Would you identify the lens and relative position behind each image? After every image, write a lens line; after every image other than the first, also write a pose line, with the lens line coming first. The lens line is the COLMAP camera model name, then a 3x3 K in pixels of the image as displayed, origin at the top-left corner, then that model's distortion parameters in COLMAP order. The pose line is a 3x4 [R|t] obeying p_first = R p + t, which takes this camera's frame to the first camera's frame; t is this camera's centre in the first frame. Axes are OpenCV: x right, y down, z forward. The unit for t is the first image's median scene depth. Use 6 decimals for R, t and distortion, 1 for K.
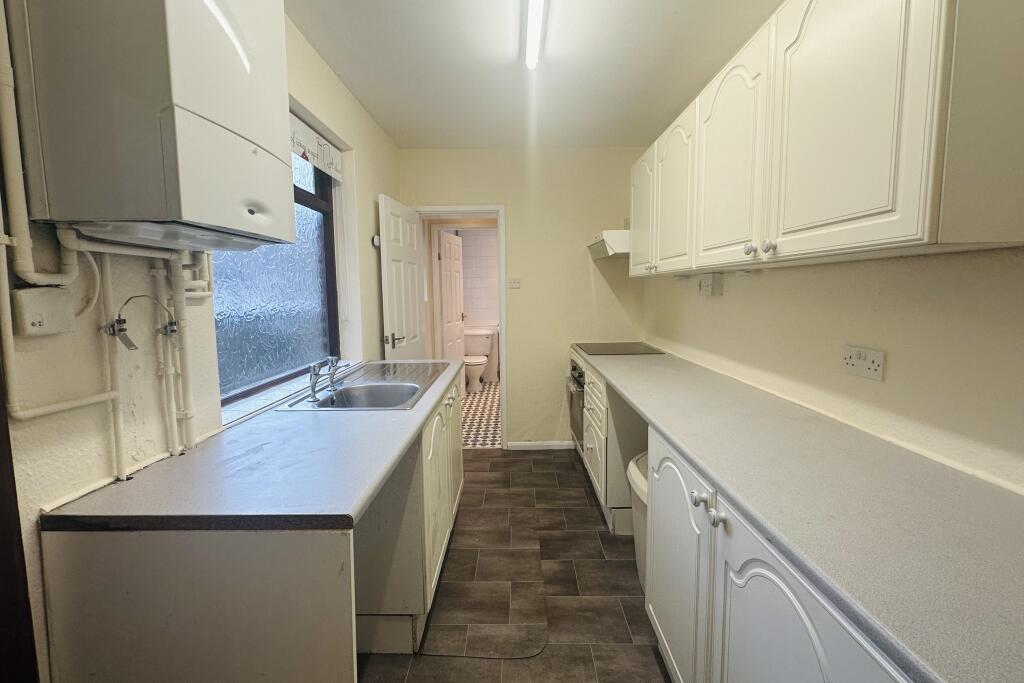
lens RADIAL K [[418.4, 0, 510.0], [0, 418.4, 332.5], [0, 0, 1]] dist [-0.001945, 0.000004]
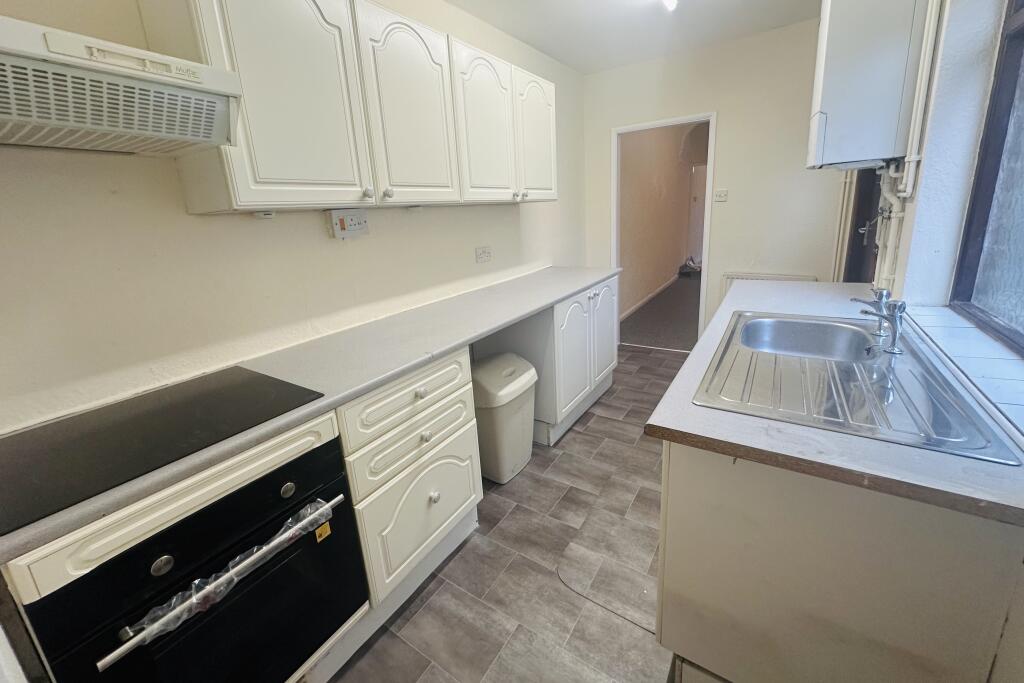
lens RADIAL K [[418.4, 0, 505.1], [0, 418.4, 317.2], [0, 0, 1]] dist [-0.001945, 0.000004]
pose [[-0.838991, -0.065523, 0.540186, -0.280065], [0.130599, 0.939460, 0.316794, -0.200556], [-0.528241, 0.336335, -0.779641, 1.878723]]
